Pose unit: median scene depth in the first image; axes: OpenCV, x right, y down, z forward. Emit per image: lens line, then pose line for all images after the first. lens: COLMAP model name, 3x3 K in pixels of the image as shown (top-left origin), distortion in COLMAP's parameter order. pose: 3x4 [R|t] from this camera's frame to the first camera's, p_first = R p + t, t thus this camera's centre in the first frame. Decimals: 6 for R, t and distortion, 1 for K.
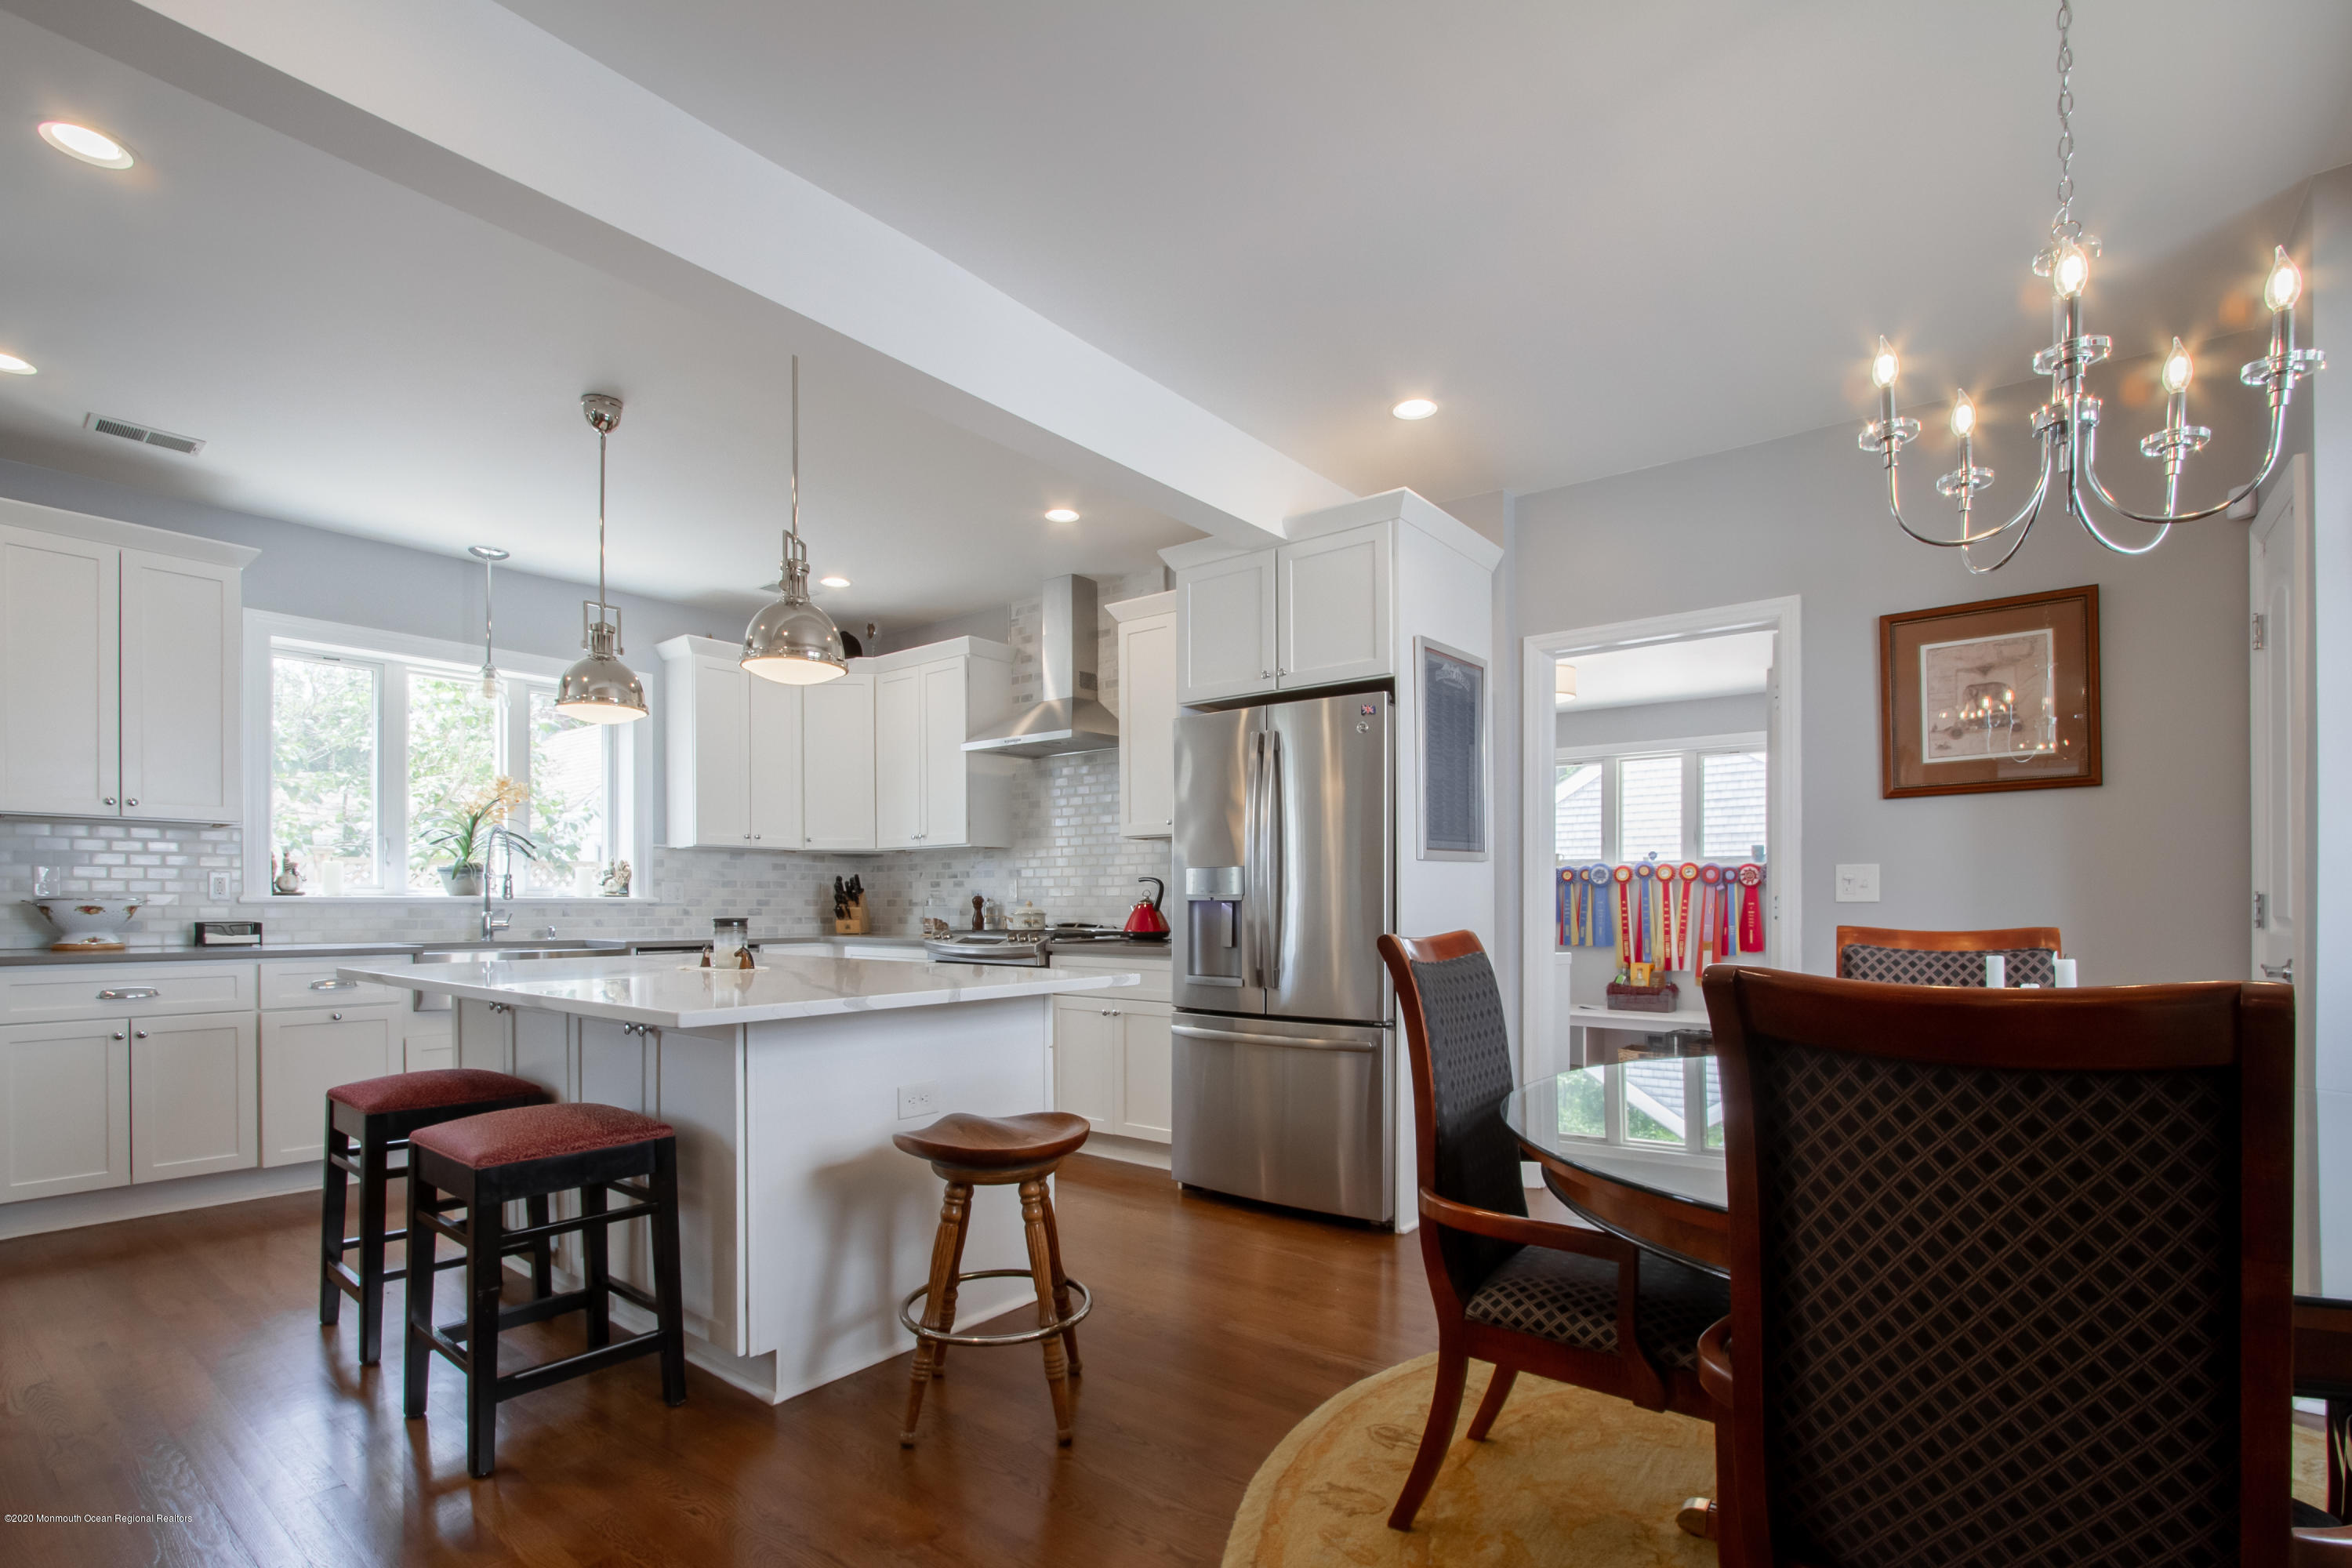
lens RADIAL K [[1100.5, 0, 1176.2], [0, 1100.5, 914.3], [0, 0, 1]] dist [-0.019747, 0.003702]
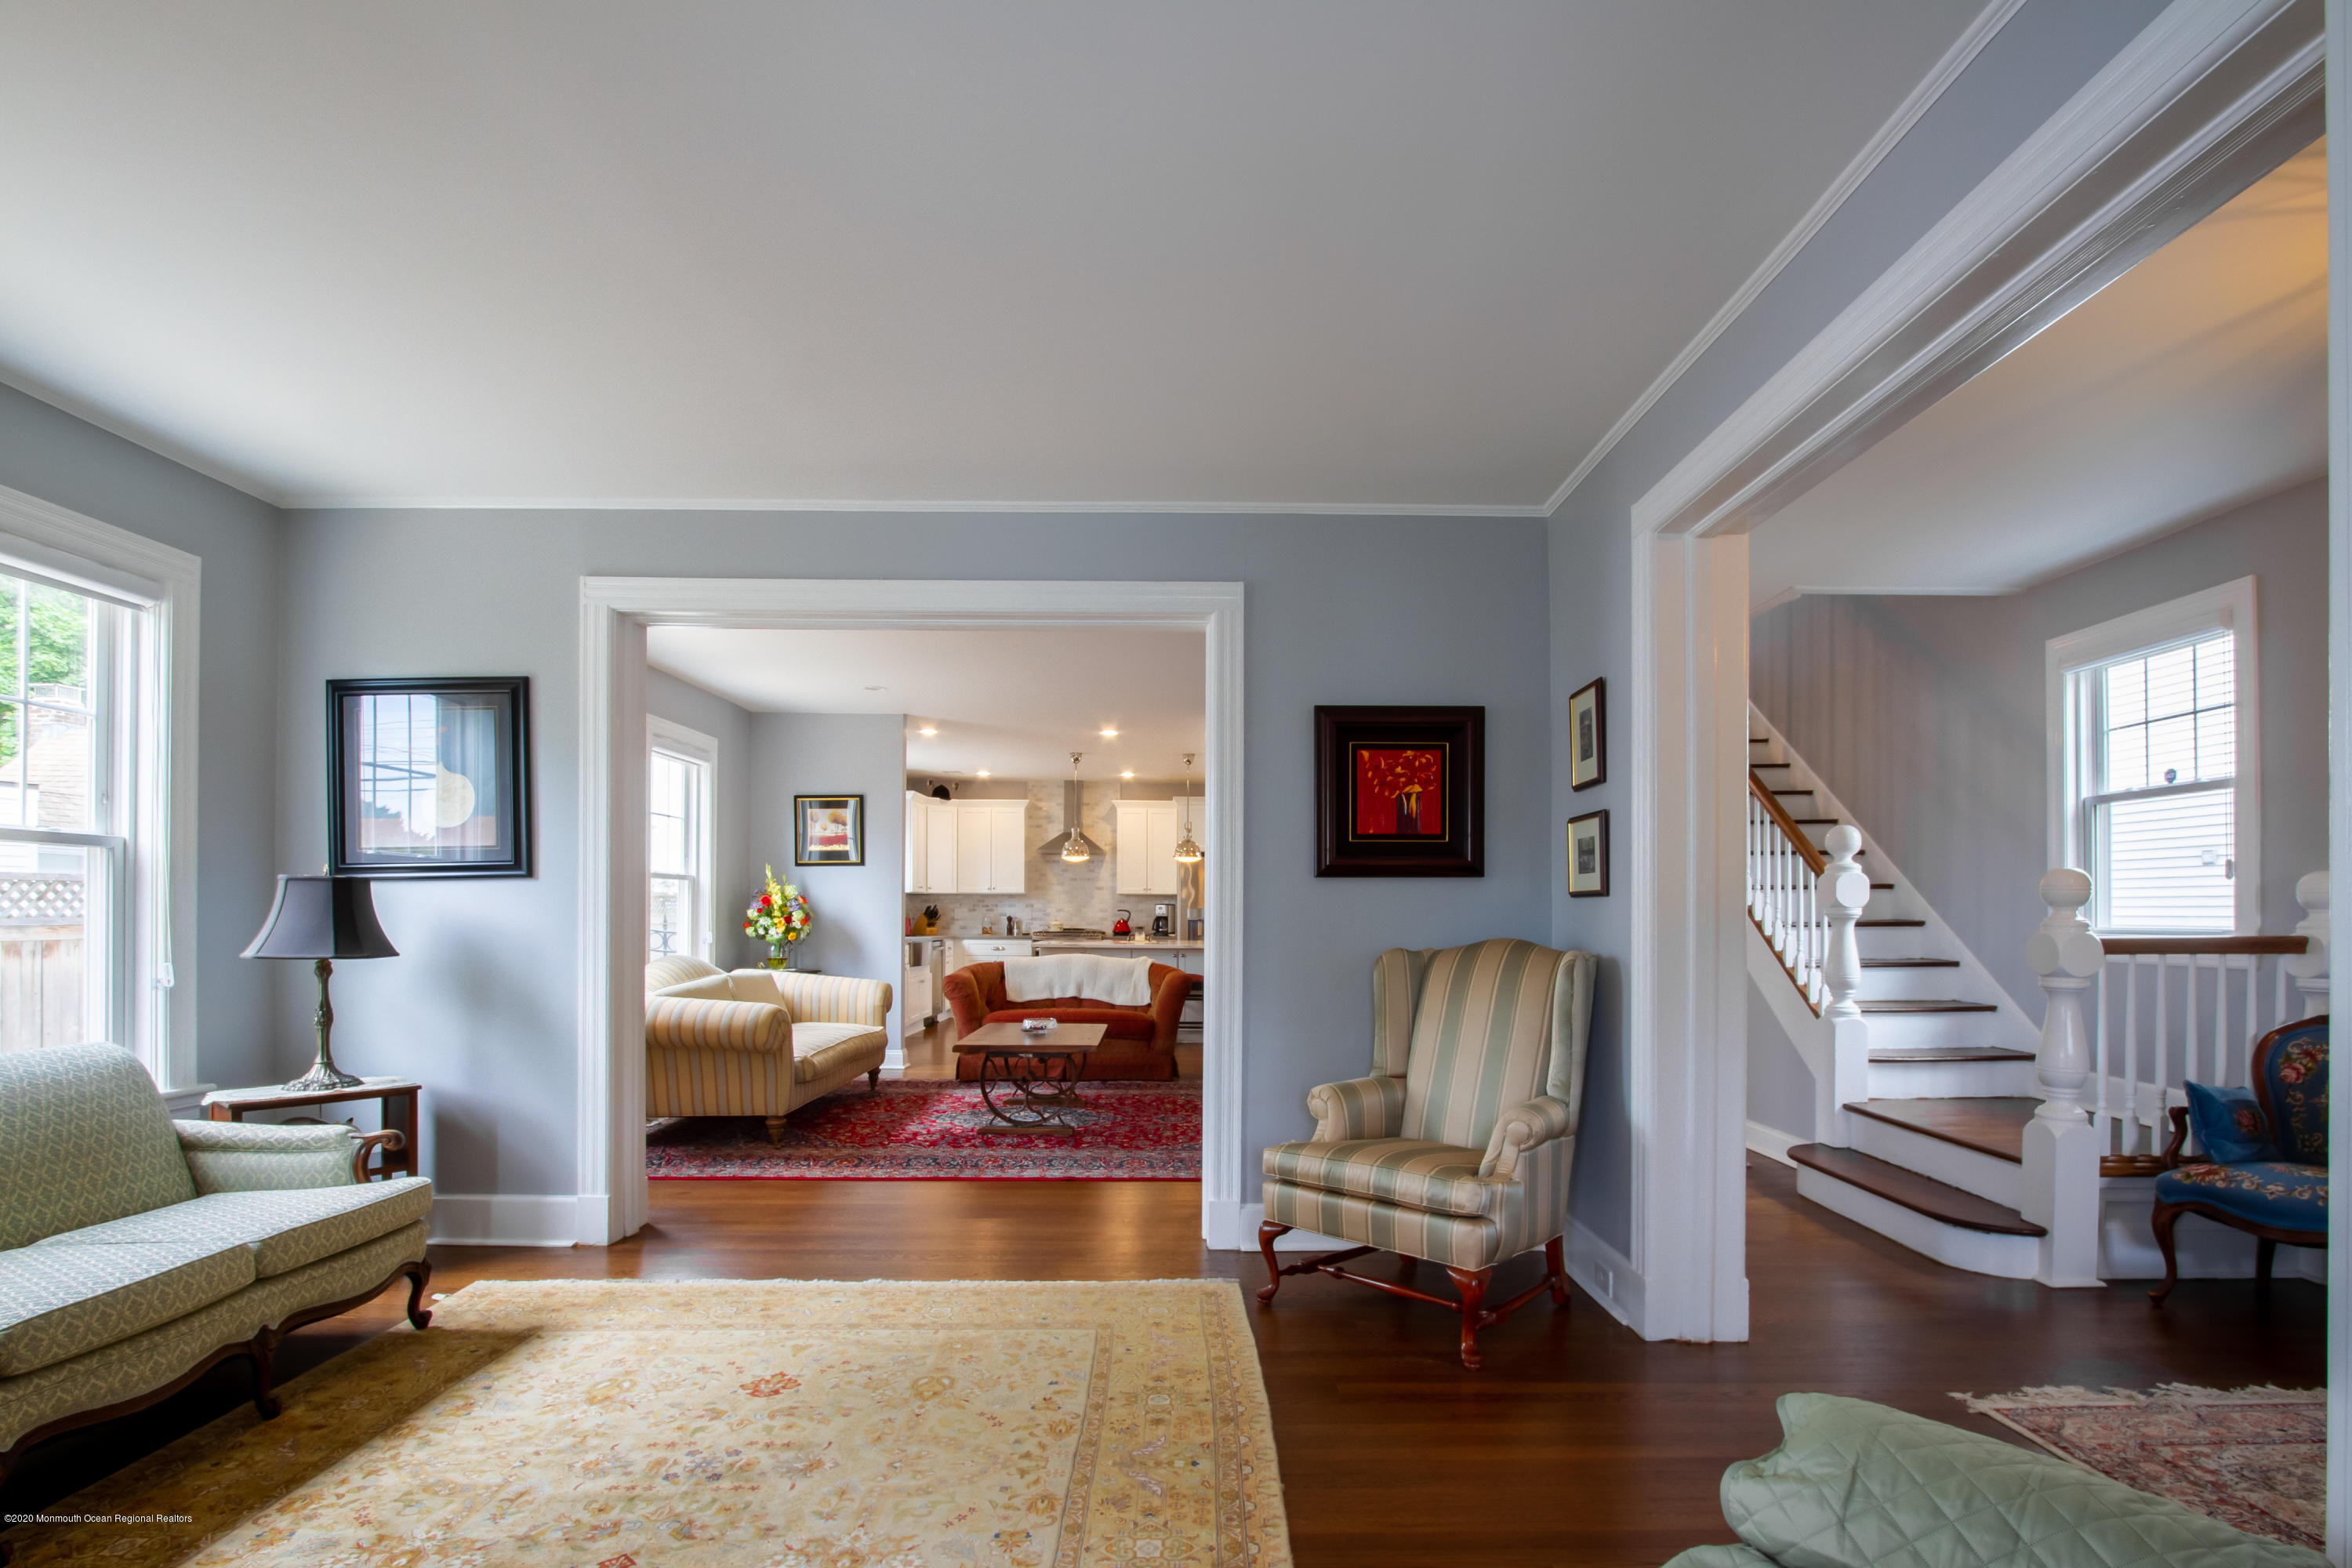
lens RADIAL K [[1100.5, 0, 1176.0], [0, 1100.5, 910.2], [0, 0, 1]] dist [-0.019747, 0.003702]
pose [[0.786566, -0.003689, 0.617495, -1.808301], [0.002562, 0.999993, 0.002711, -0.048144], [-0.617500, -0.000551, 0.786570, -1.273087]]
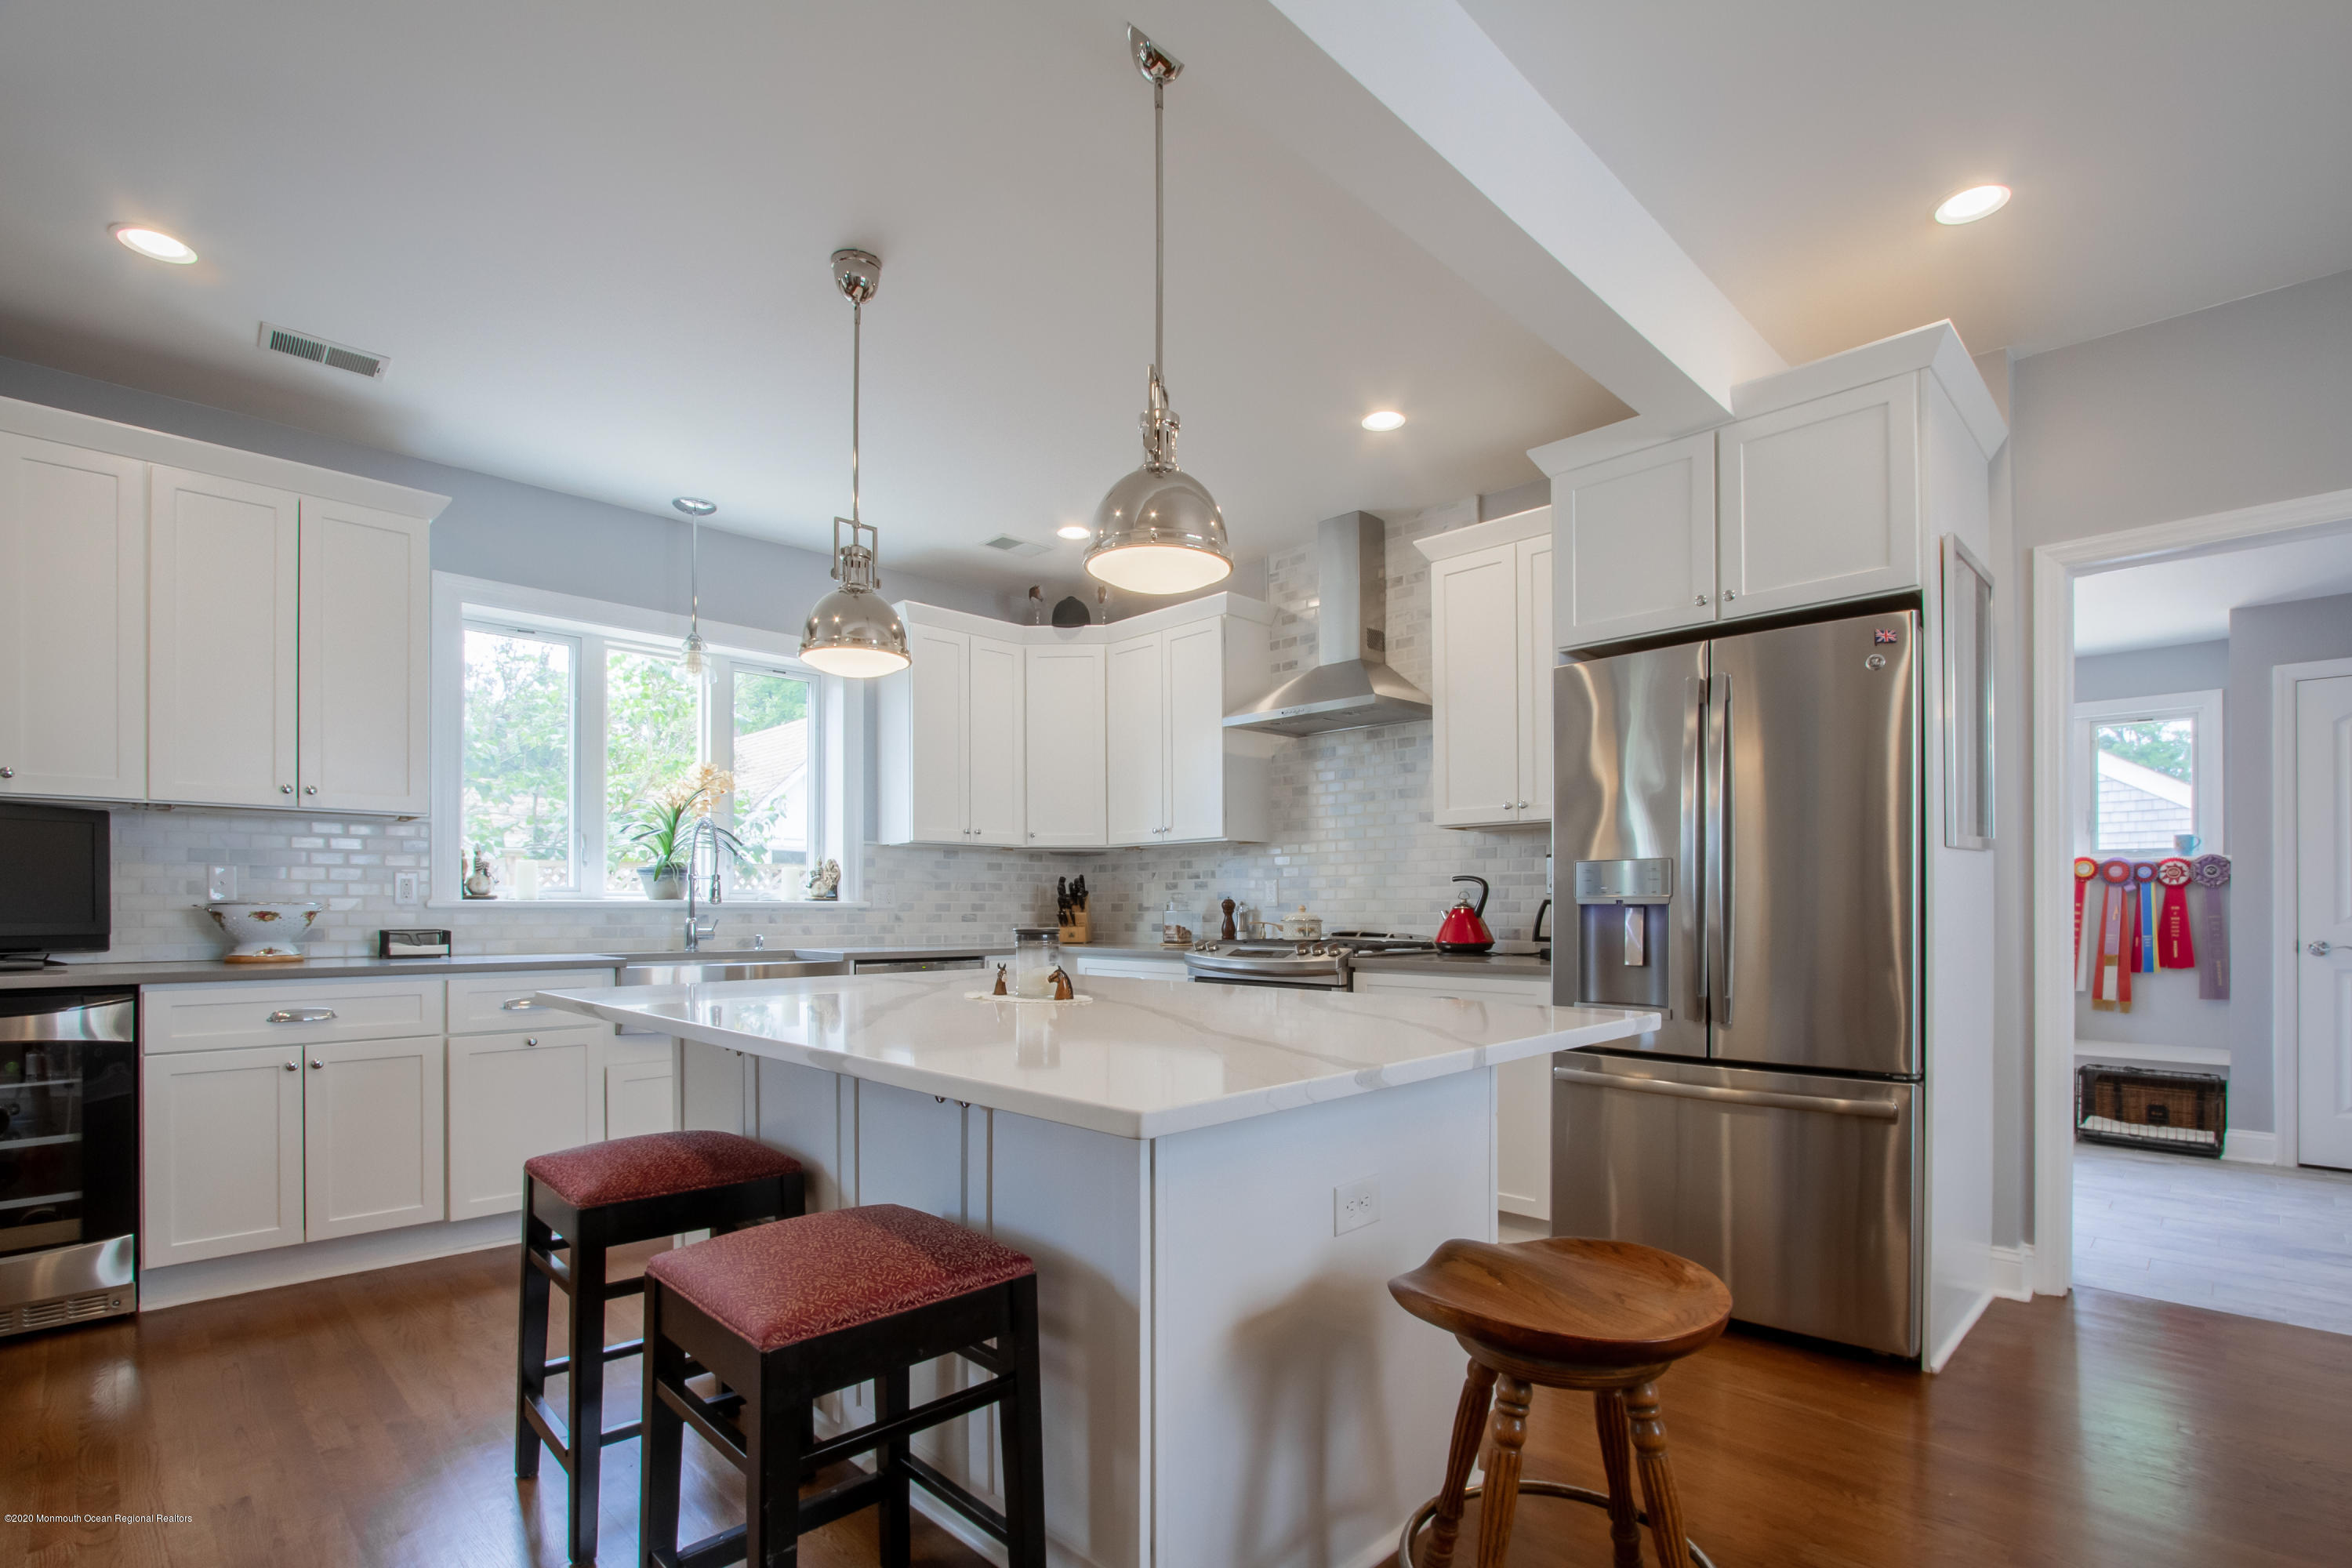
lens RADIAL K [[1100.5, 0, 1181.7], [0, 1100.5, 911.7], [0, 0, 1]] dist [-0.019747, 0.003702]
pose [[0.993470, -0.000356, -0.114090, -0.173273], [-0.000389, 0.999979, -0.006502, -0.002312], [0.114090, 0.006504, 0.993449, 0.214576]]
